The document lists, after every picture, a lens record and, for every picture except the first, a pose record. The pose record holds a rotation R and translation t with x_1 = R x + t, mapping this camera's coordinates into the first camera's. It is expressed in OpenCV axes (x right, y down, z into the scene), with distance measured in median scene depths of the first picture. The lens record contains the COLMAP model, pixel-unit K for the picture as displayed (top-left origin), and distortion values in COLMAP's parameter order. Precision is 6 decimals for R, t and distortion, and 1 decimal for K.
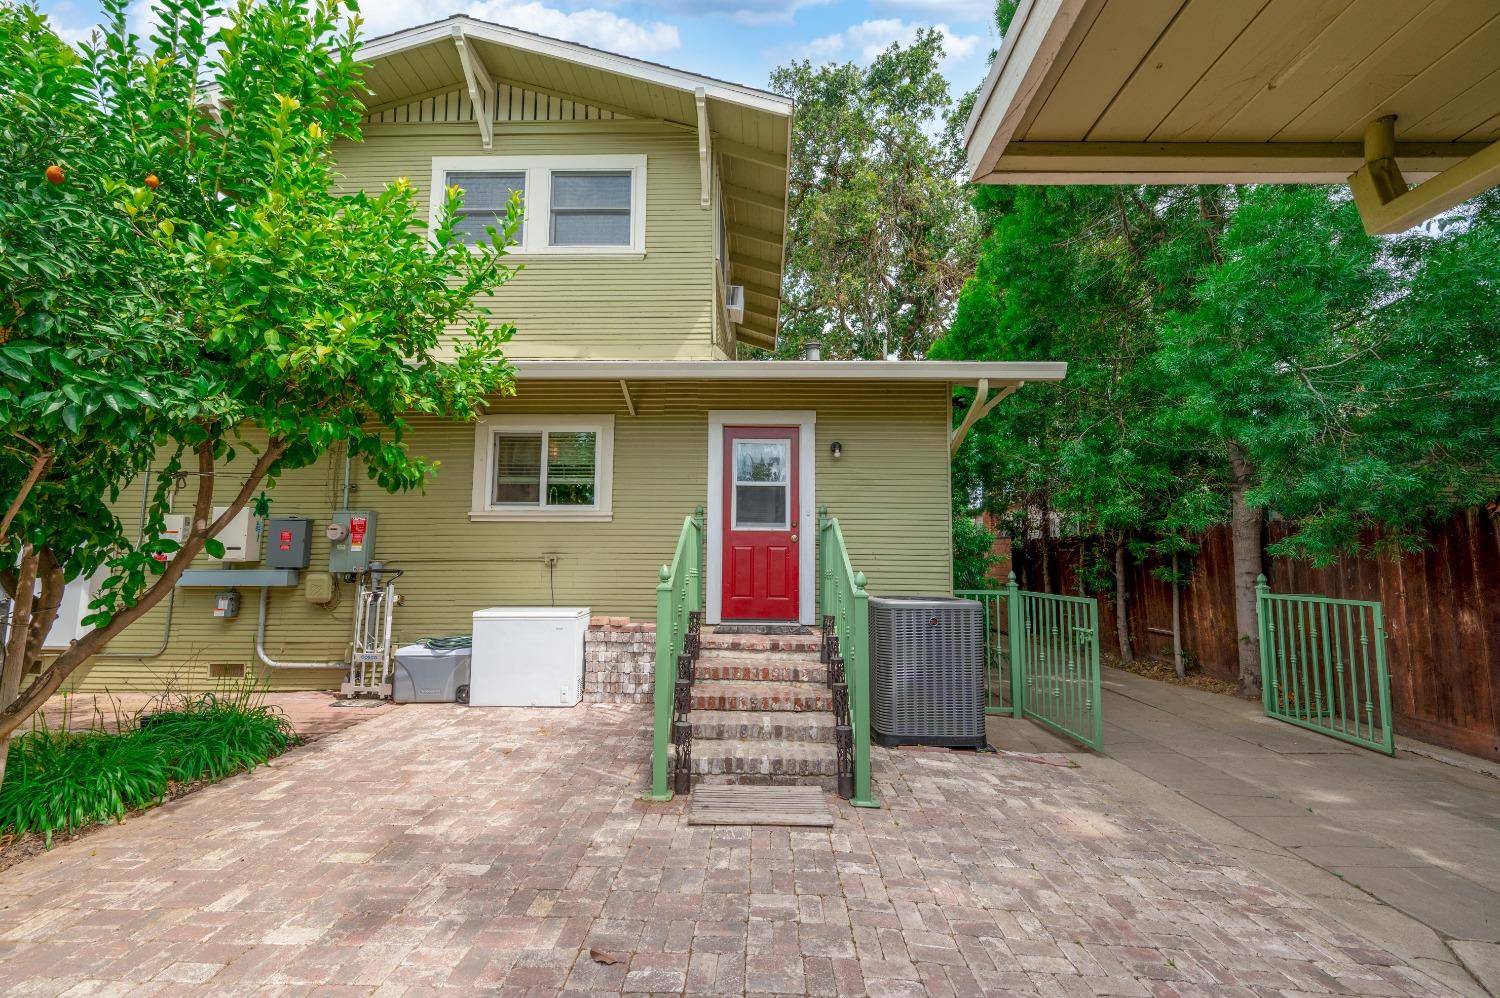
lens RADIAL K [[603.4, 0, 747.0], [0, 603.4, 503.3], [0, 0, 1]] dist [-0.001690, -0.000481]
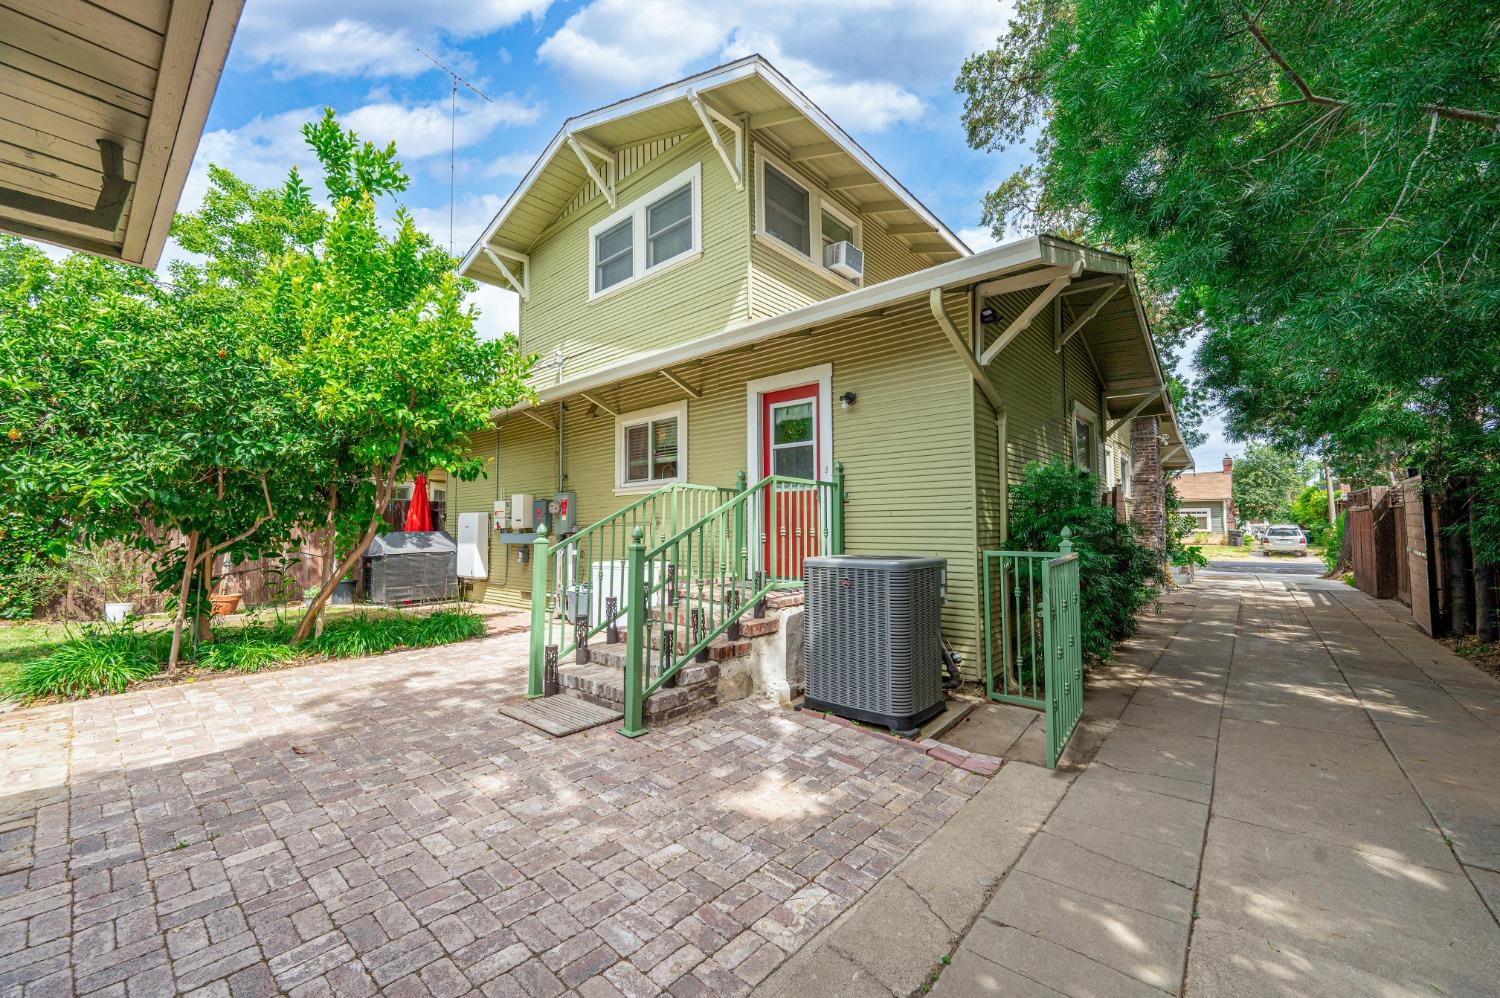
lens RADIAL K [[590.3, 0, 750.0], [0, 590.3, 499.0], [0, 0, 1]] dist [-0.002098, -0.000220]
pose [[0.766703, -0.046642, -0.640305, 0.789715], [0.073306, 0.997195, 0.015137, 0.050001], [0.637803, -0.058544, 0.767972, 0.242662]]
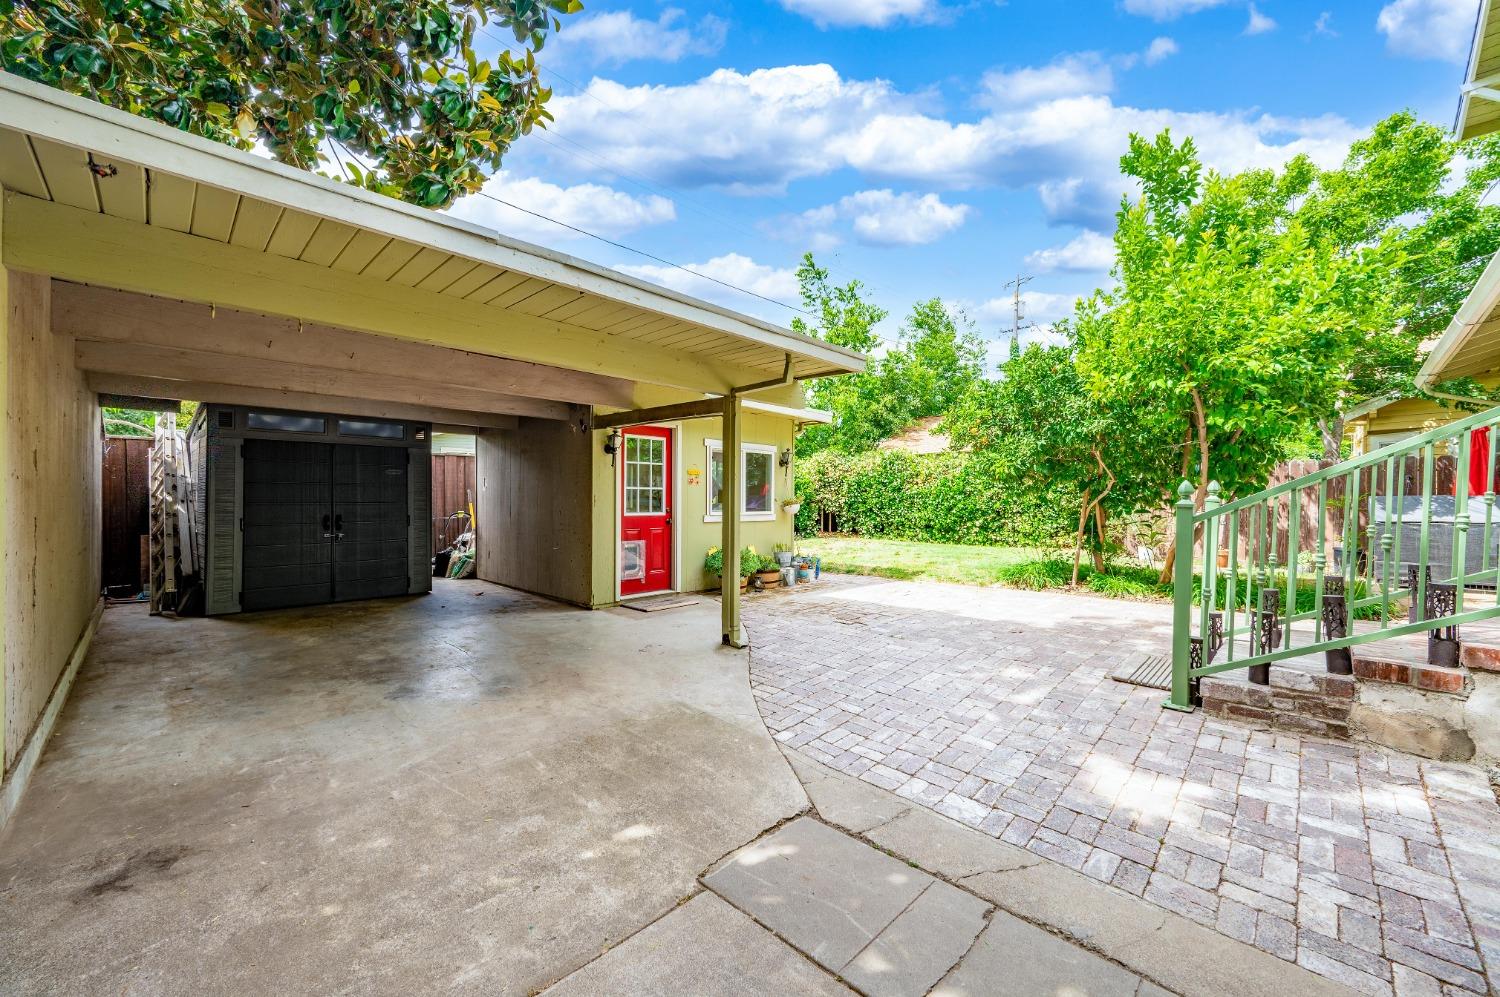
lens RADIAL K [[590.3, 0, 750.0], [0, 590.3, 498.5], [0, 0, 1]] dist [-0.002098, -0.000220]
pose [[-0.688599, -0.010718, -0.725063, 1.037158], [0.058258, 0.995841, -0.070049, 0.129933], [0.722798, -0.090476, -0.685111, 0.874723]]
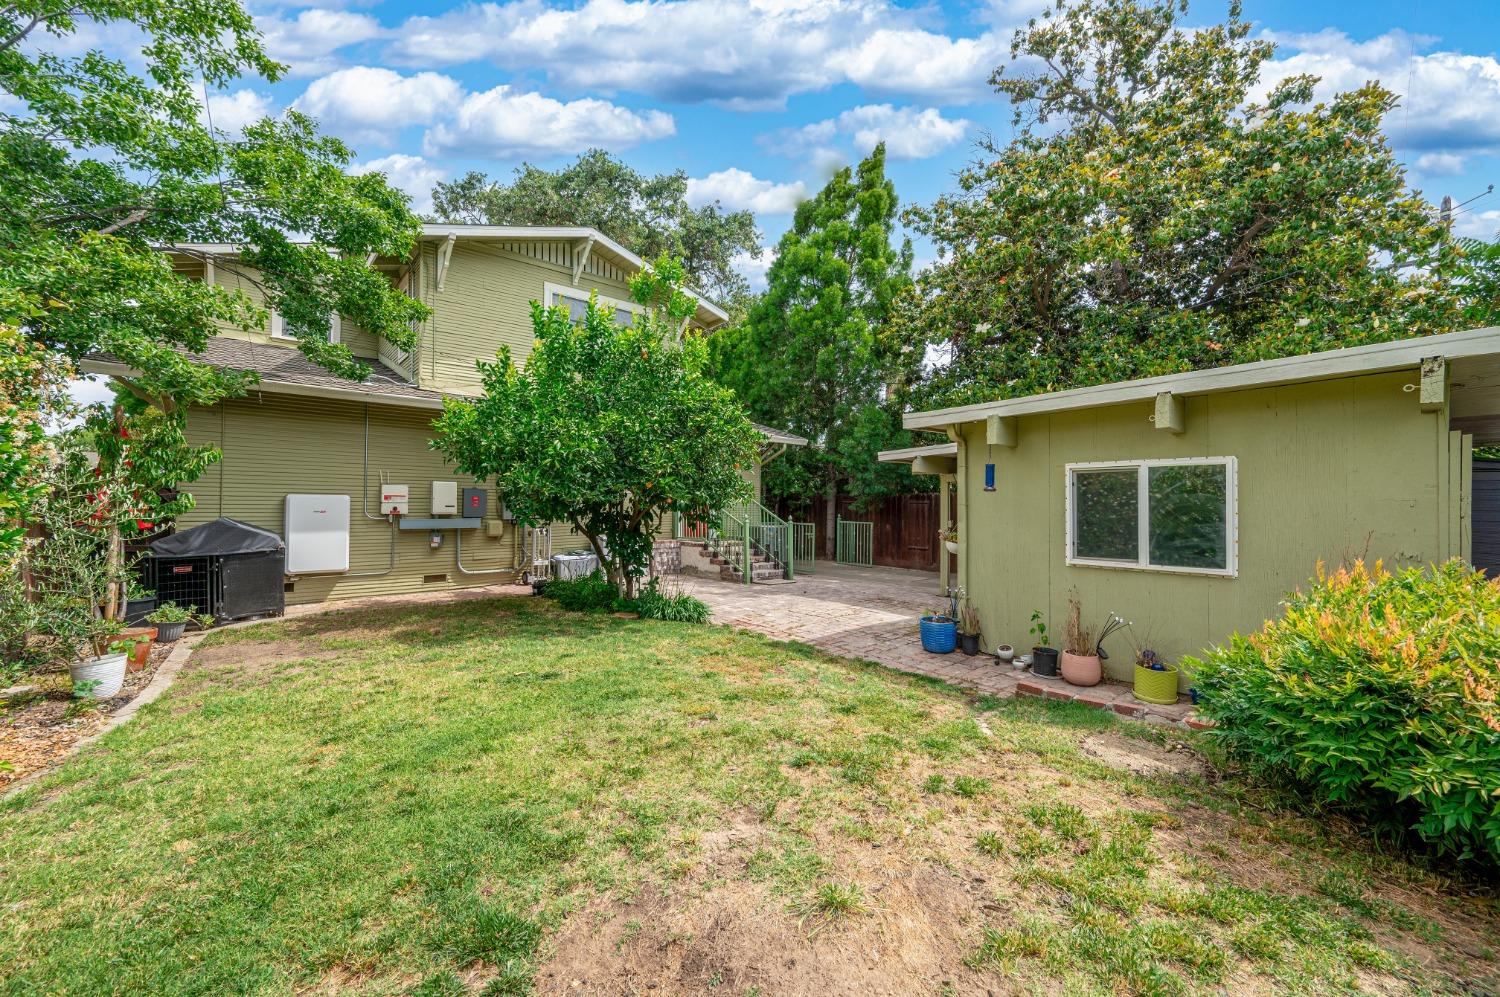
lens RADIAL K [[590.3, 0, 750.0], [0, 590.3, 498.5], [0, 0, 1]] dist [-0.002098, -0.000220]
pose [[0.735370, 0.007435, 0.677625, -1.692220], [-0.073540, 0.994910, 0.068892, -0.149785], [-0.673663, -0.100494, 0.732174, -0.948695]]
